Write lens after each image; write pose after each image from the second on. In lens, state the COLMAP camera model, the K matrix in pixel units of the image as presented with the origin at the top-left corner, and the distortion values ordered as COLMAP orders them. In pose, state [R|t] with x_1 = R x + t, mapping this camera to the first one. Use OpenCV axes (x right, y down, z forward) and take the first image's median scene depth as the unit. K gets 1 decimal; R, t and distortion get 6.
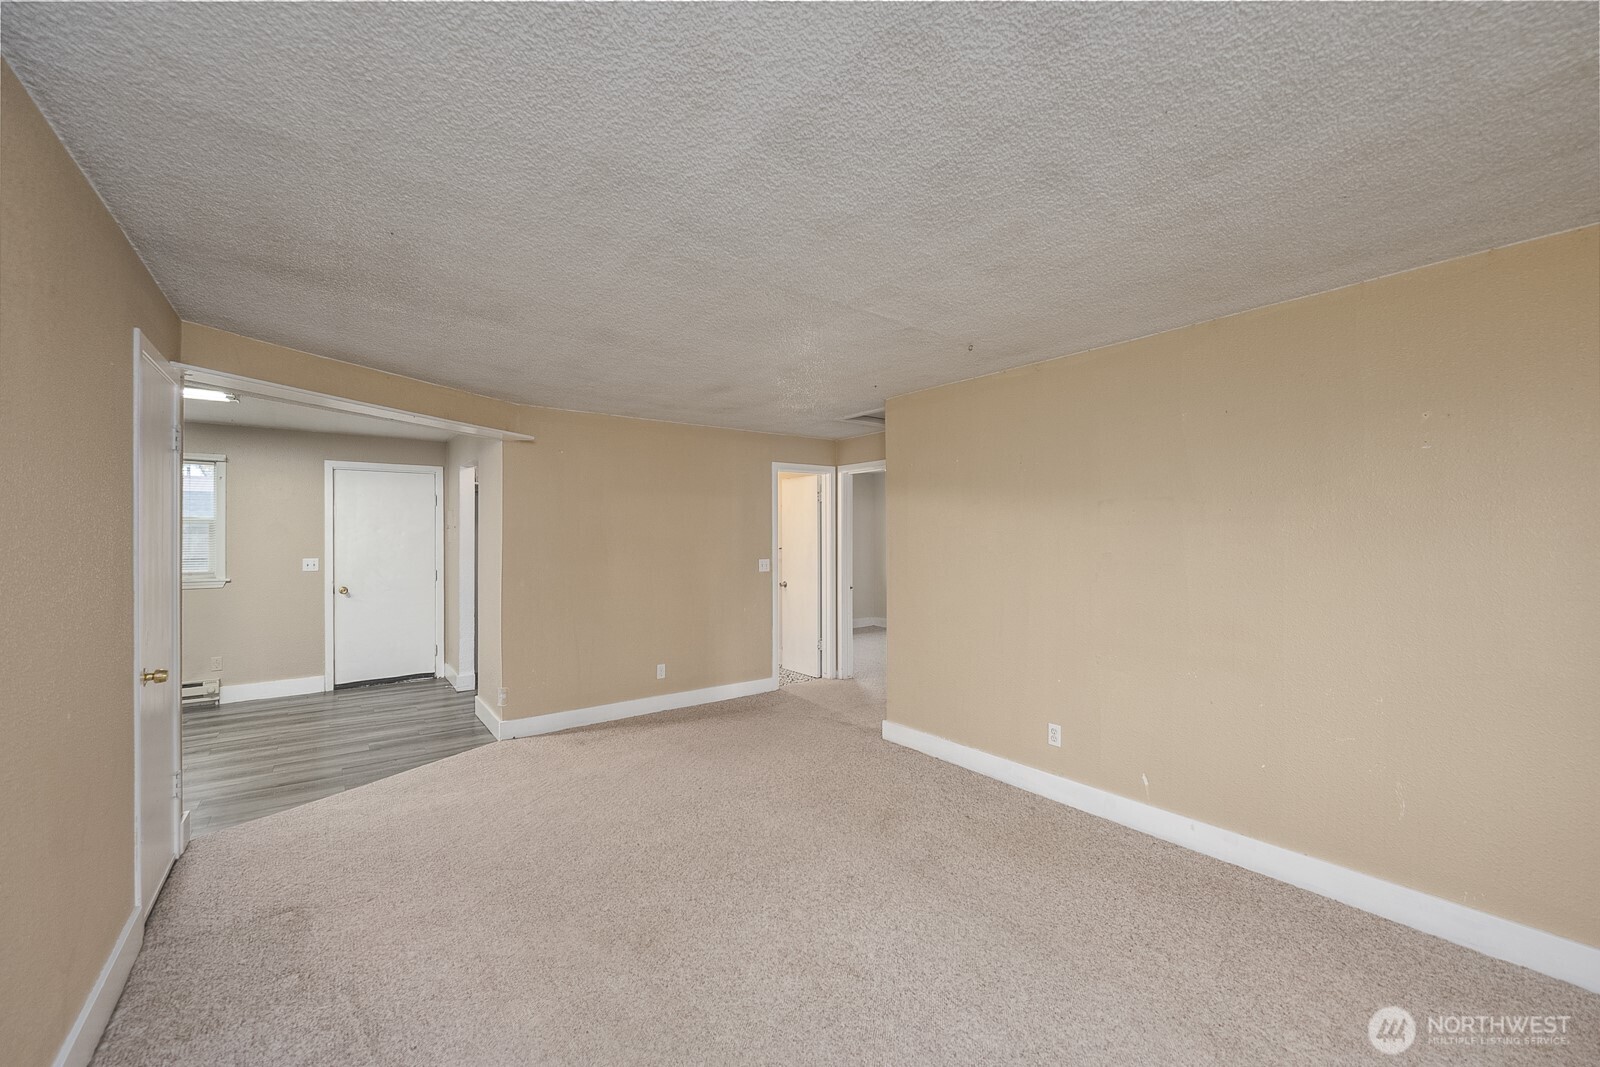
lens RADIAL K [[637.2, 0, 802.7], [0, 637.2, 532.9], [0, 0, 1]] dist [-0.000516, -0.000093]
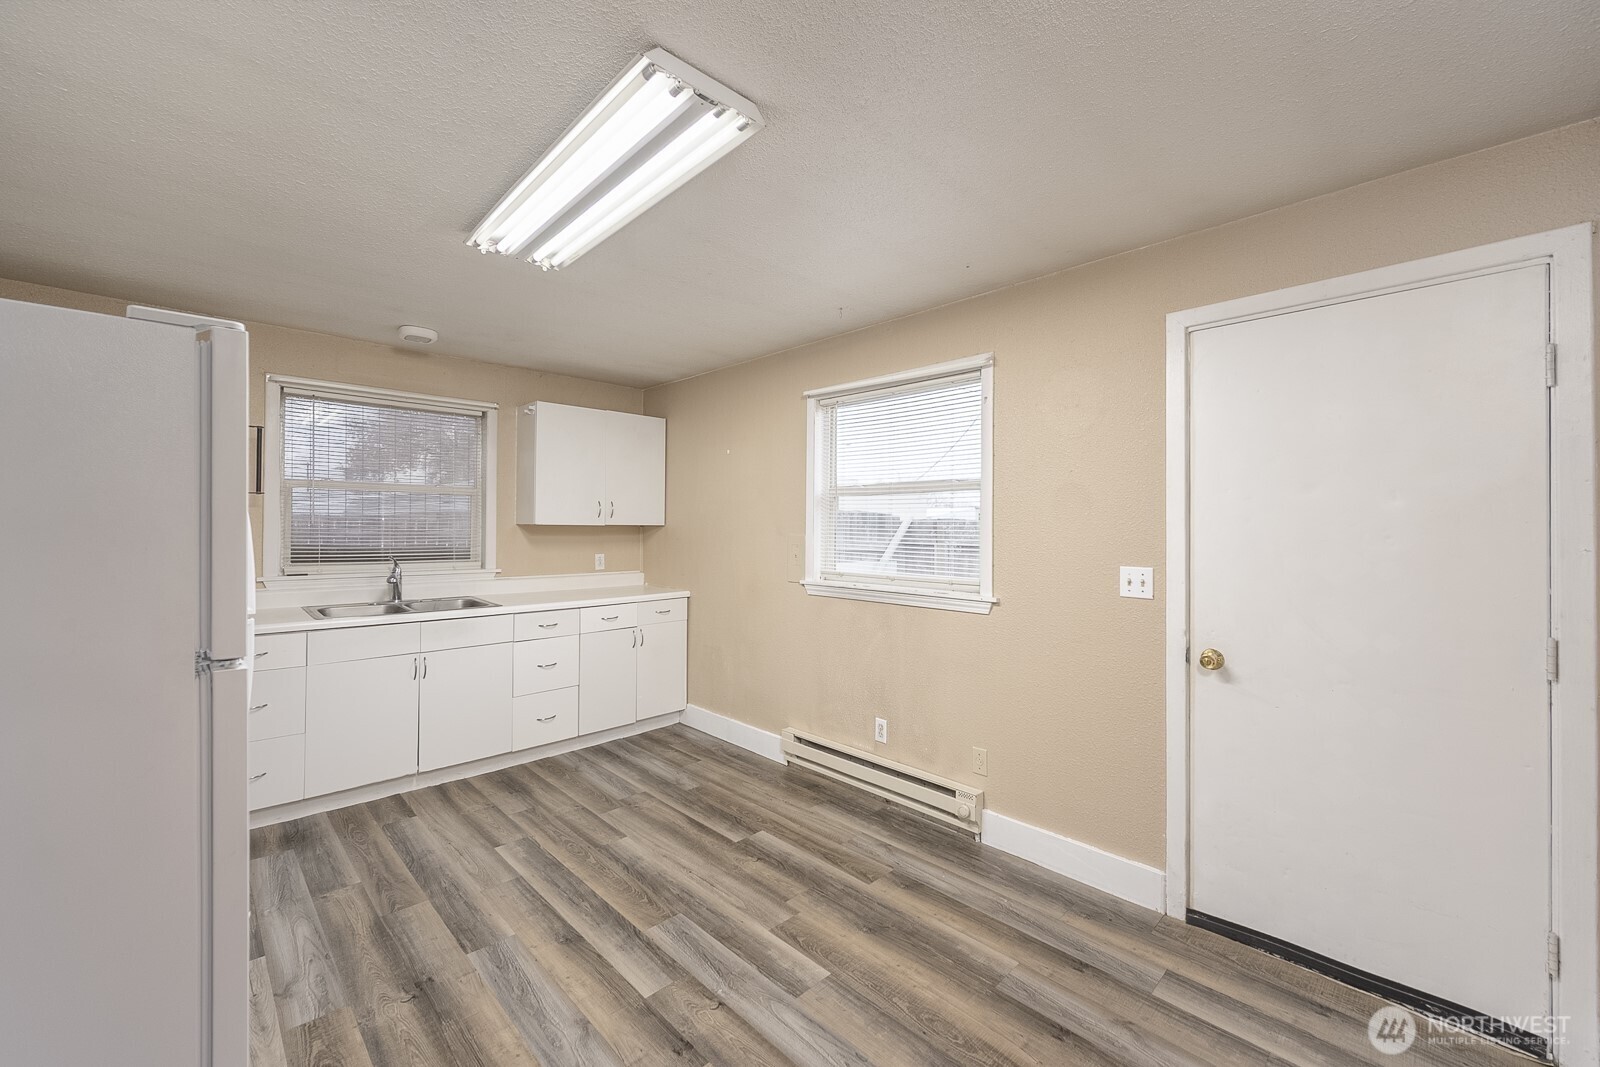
lens RADIAL K [[637.2, 0, 802.7], [0, 637.2, 532.9], [0, 0, 1]] dist [-0.000516, -0.000093]
pose [[0.130013, 0.007616, -0.991483, -0.528517], [0.001130, 0.999969, 0.007829, 0.020249], [0.991512, -0.002138, 0.130000, 0.975117]]
